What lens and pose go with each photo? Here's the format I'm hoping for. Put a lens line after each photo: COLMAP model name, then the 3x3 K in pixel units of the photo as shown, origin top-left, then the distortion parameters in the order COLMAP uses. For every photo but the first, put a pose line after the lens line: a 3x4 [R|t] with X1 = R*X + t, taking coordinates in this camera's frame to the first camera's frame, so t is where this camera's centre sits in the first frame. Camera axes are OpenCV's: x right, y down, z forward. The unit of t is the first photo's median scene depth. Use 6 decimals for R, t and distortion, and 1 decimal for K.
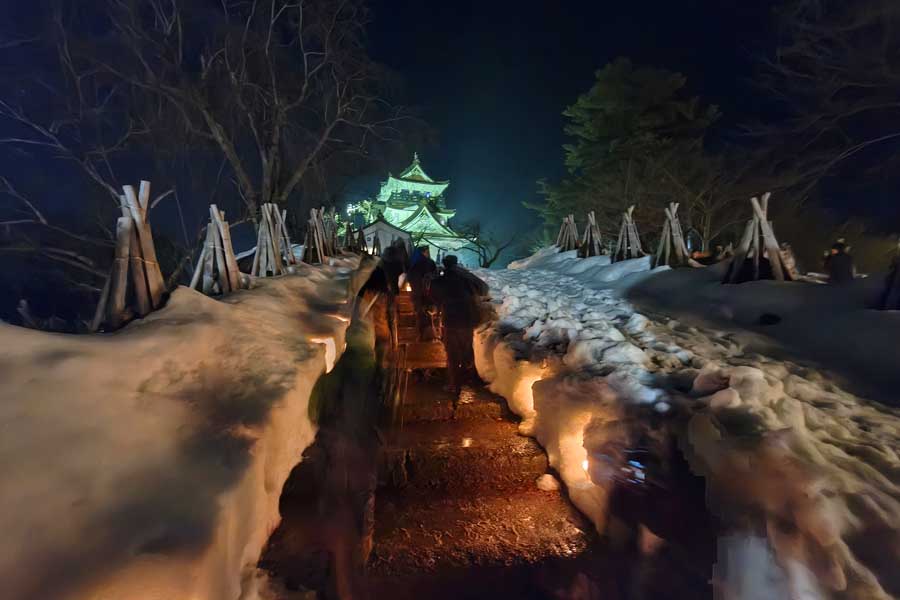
lens RADIAL K [[383.4, 0, 448.5], [0, 383.4, 300.1], [0, 0, 1]] dist [0.009840, 0.000135]
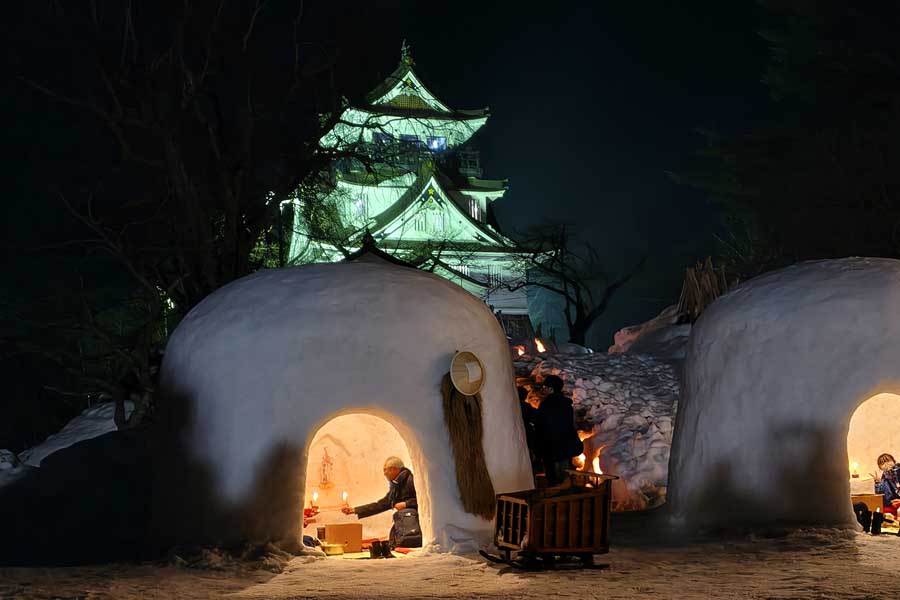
lens RADIAL K [[1226.7, 0, 454.5], [0, 1226.7, 362.5], [0, 0, 1]] dist [0.052136, 0.000000]
pose [[0.999500, -0.023479, -0.021195, -0.034781], [0.022609, 0.998928, -0.040382, 0.013579], [0.022120, 0.039883, 0.998959, -0.702375]]
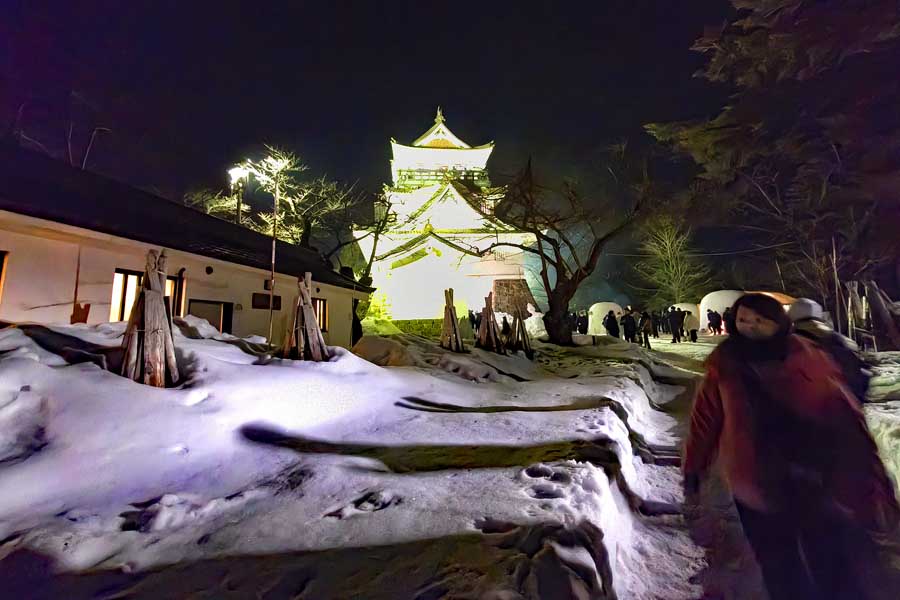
lens RADIAL K [[381.3, 0, 448.1], [0, 381.3, 264.1], [0, 0, 1]] dist [-0.002776, -0.000137]
pose [[0.972613, -0.071140, -0.221274, 0.127271], [0.042653, 0.990470, -0.130959, -0.123626], [0.228482, 0.117934, 0.966379, 1.116519]]
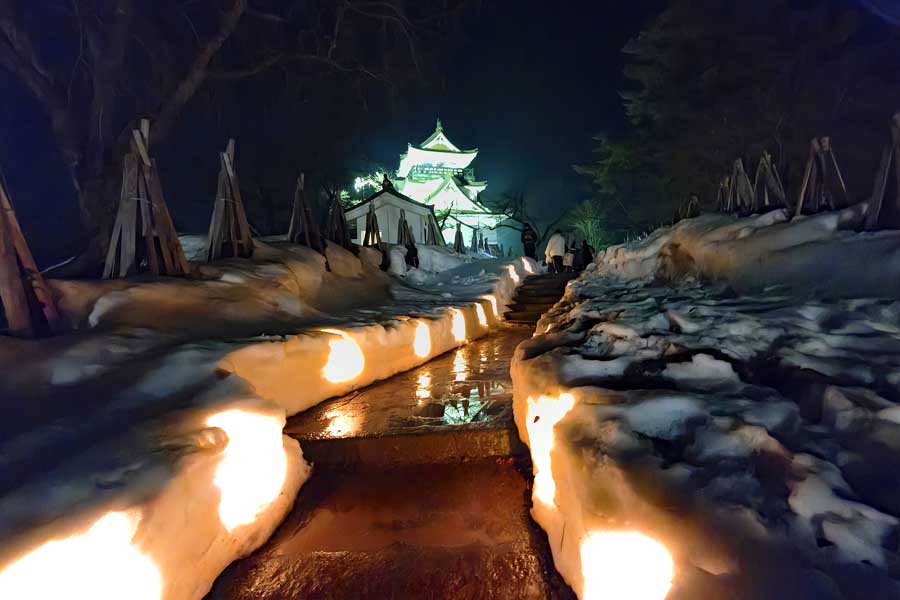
lens RADIAL K [[383.3, 0, 451.0], [0, 383.3, 263.6], [0, 0, 1]] dist [0.005424, -0.000017]
pose [[0.997230, -0.036104, -0.065027, -0.029312], [0.033536, 0.998631, -0.040150, -0.055319], [0.066387, 0.037858, 0.997075, 0.381705]]
